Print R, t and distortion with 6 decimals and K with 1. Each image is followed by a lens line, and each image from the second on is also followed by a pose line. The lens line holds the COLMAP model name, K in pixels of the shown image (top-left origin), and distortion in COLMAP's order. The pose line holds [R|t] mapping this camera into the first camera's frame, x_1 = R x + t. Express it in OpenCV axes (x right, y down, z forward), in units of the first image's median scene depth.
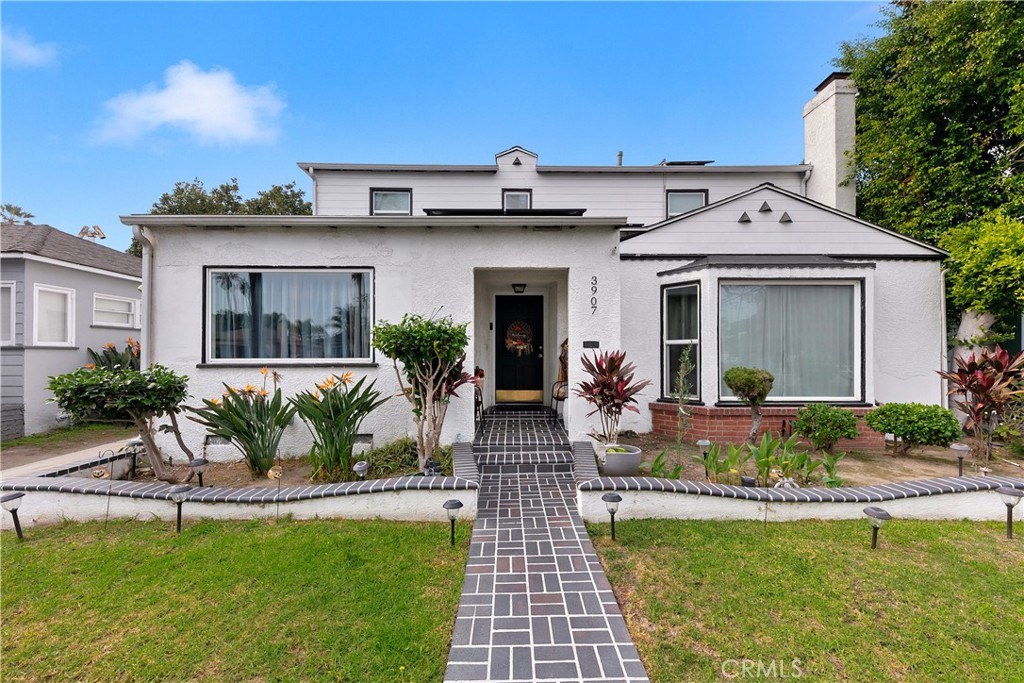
lens RADIAL K [[371.2, 0, 510.8], [0, 371.2, 350.9], [0, 0, 1]] dist [0.016362, -0.006861]
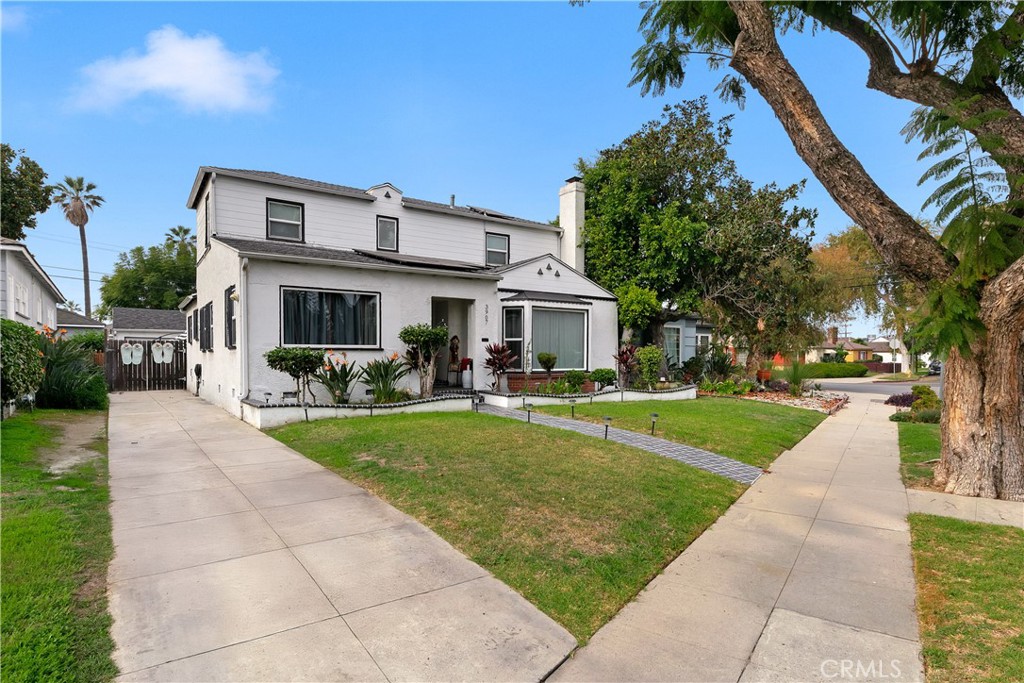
lens RADIAL K [[411.1, 0, 512.6], [0, 411.1, 355.1], [0, 0, 1]] dist [0.000182, -0.000096]
pose [[0.836435, -0.002632, 0.548060, -0.561646], [-0.005621, 0.999895, 0.013382, 0.022045], [-0.548038, -0.014274, 0.836332, -0.580665]]
